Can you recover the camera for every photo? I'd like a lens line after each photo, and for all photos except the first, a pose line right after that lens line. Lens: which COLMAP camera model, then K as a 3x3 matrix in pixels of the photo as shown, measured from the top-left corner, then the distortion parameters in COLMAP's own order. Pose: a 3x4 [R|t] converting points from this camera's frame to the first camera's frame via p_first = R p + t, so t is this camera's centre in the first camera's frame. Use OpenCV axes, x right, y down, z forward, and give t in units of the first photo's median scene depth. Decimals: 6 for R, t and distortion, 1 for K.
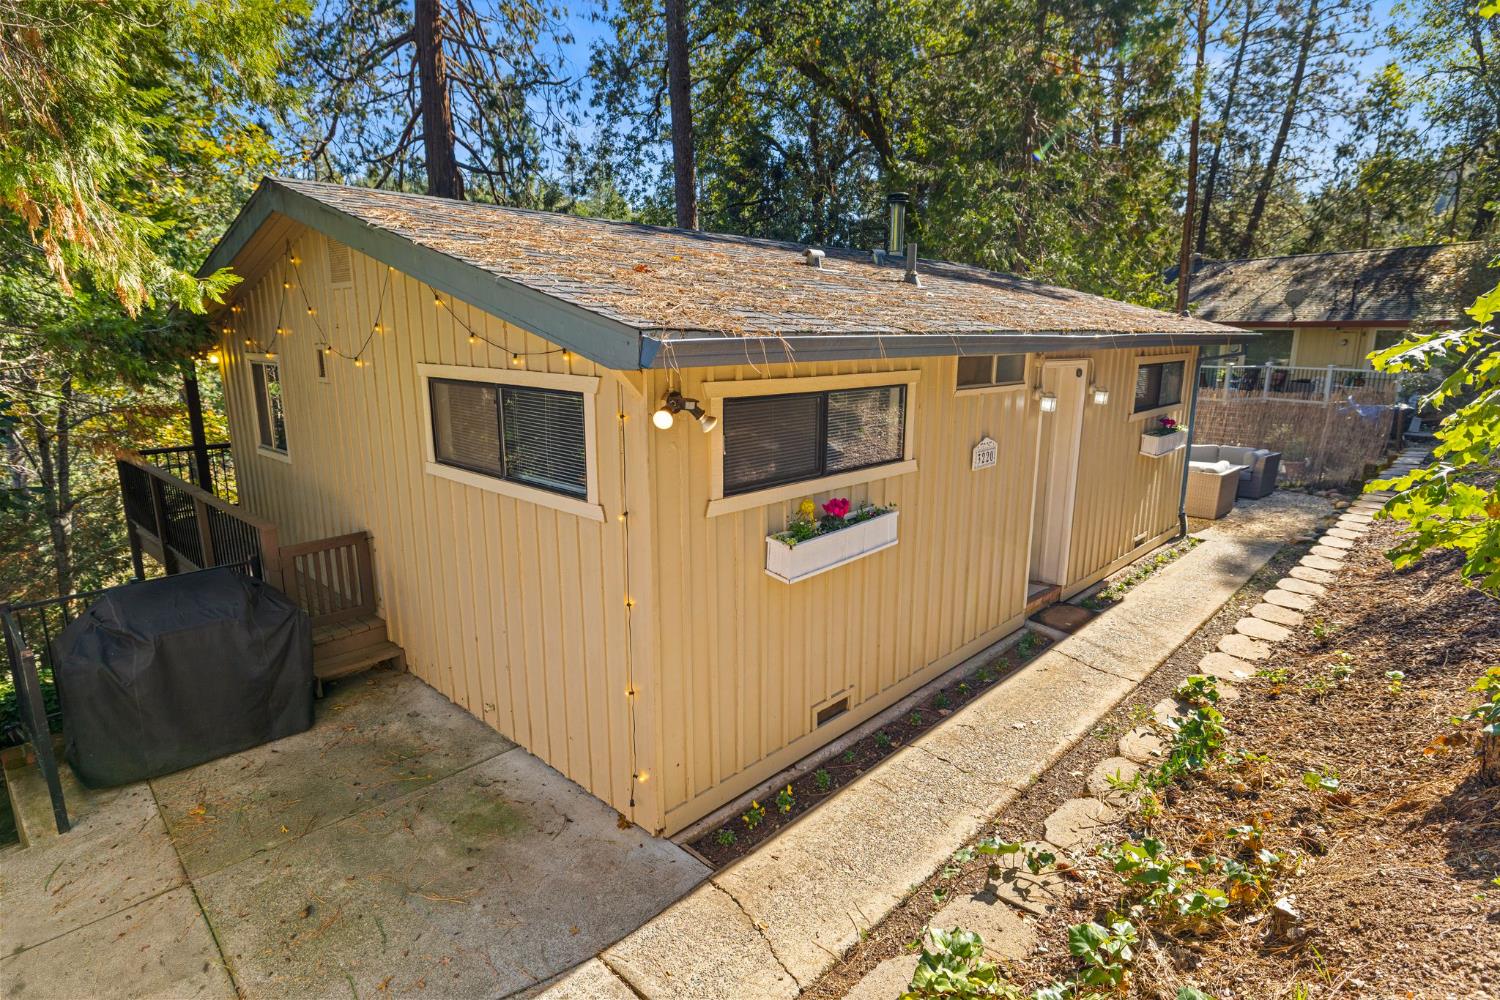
lens RADIAL K [[770.1, 0, 740.1], [0, 770.1, 505.5], [0, 0, 1]] dist [0.019985, -0.000232]
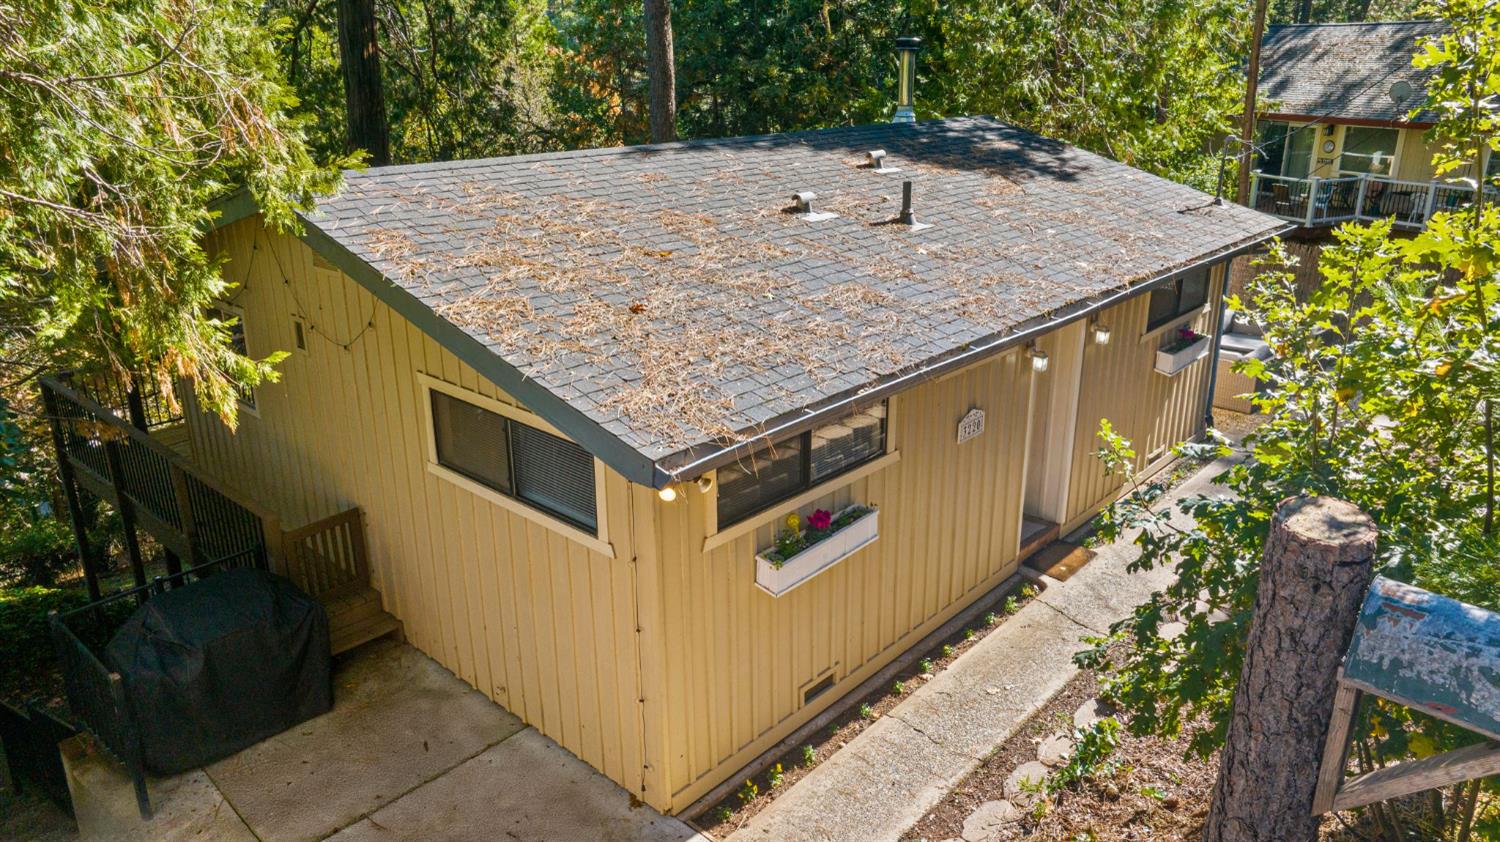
lens RADIAL K [[1000.3, 0, 750.0], [0, 1000.3, 421.0], [0, 0, 1]] dist [0.003432, 0.003540]
pose [[0.999595, -0.014844, 0.024282, -0.006102], [0.011959, 0.993301, 0.114931, -0.290919], [-0.025825, -0.114594, 0.993077, -0.380248]]
